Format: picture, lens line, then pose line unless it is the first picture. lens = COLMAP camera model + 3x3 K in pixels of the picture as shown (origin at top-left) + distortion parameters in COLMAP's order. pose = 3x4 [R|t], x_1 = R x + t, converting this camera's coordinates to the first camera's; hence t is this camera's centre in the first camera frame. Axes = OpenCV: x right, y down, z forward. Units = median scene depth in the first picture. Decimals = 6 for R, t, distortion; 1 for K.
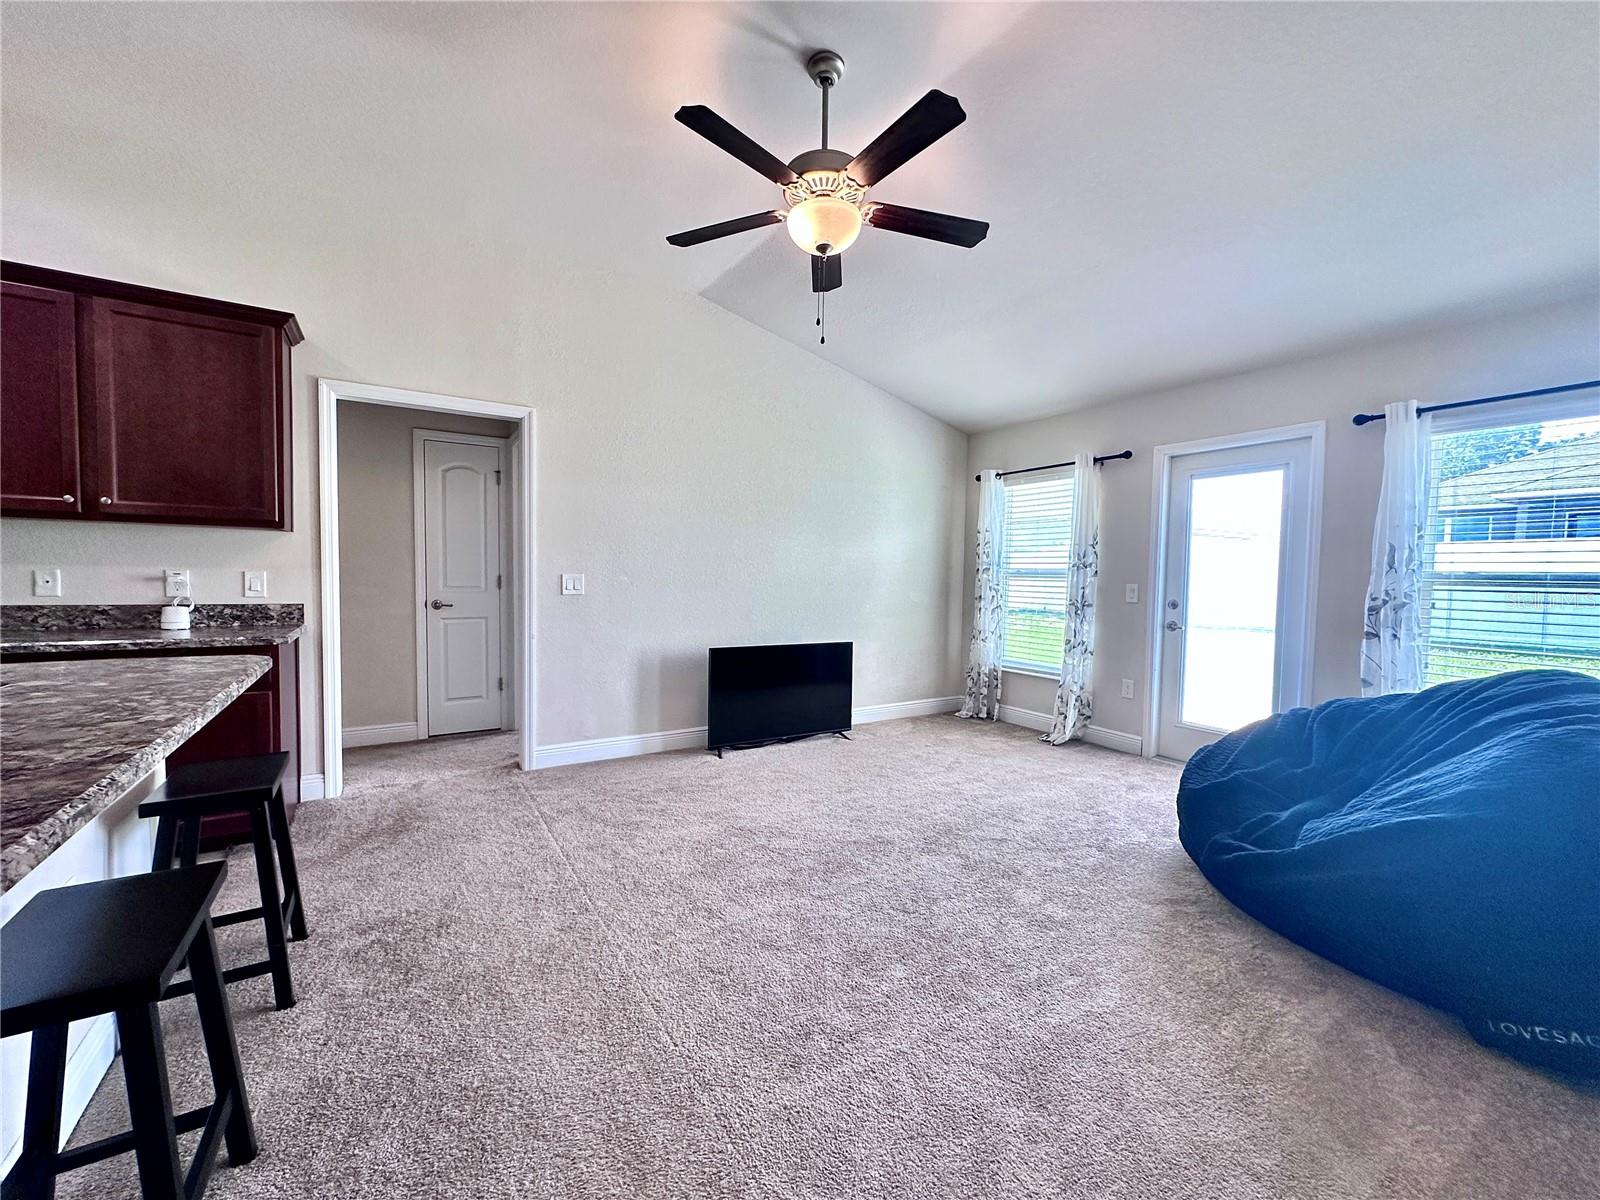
lens RADIAL K [[641.1, 0, 800.0], [0, 641.1, 600.0], [0, 0, 1]] dist [-0.001302, -0.000242]
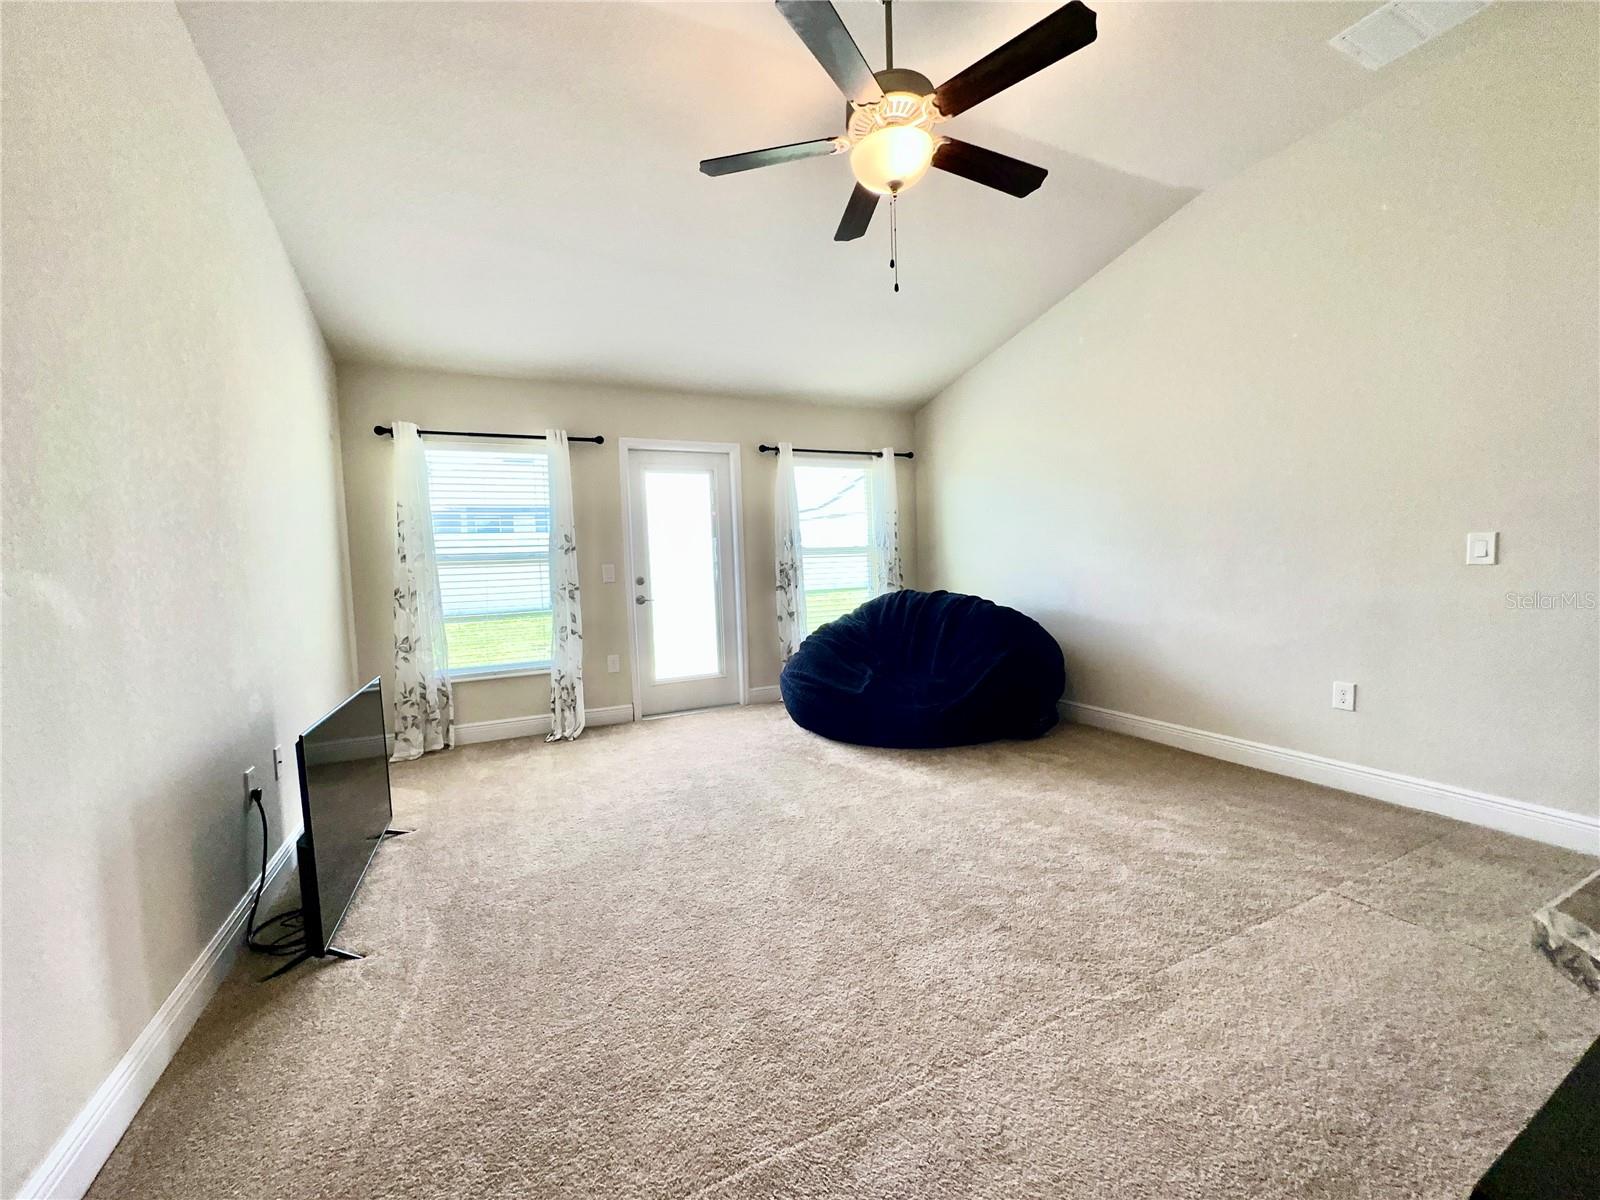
lens RADIAL K [[641.1, 0, 800.0], [0, 641.1, 600.0], [0, 0, 1]] dist [-0.001302, -0.000242]
pose [[0.103941, -0.083868, 0.991041, -0.590283], [0.076560, 0.994156, 0.076102, -0.027419], [-0.991632, 0.067964, 0.109755, 0.682616]]
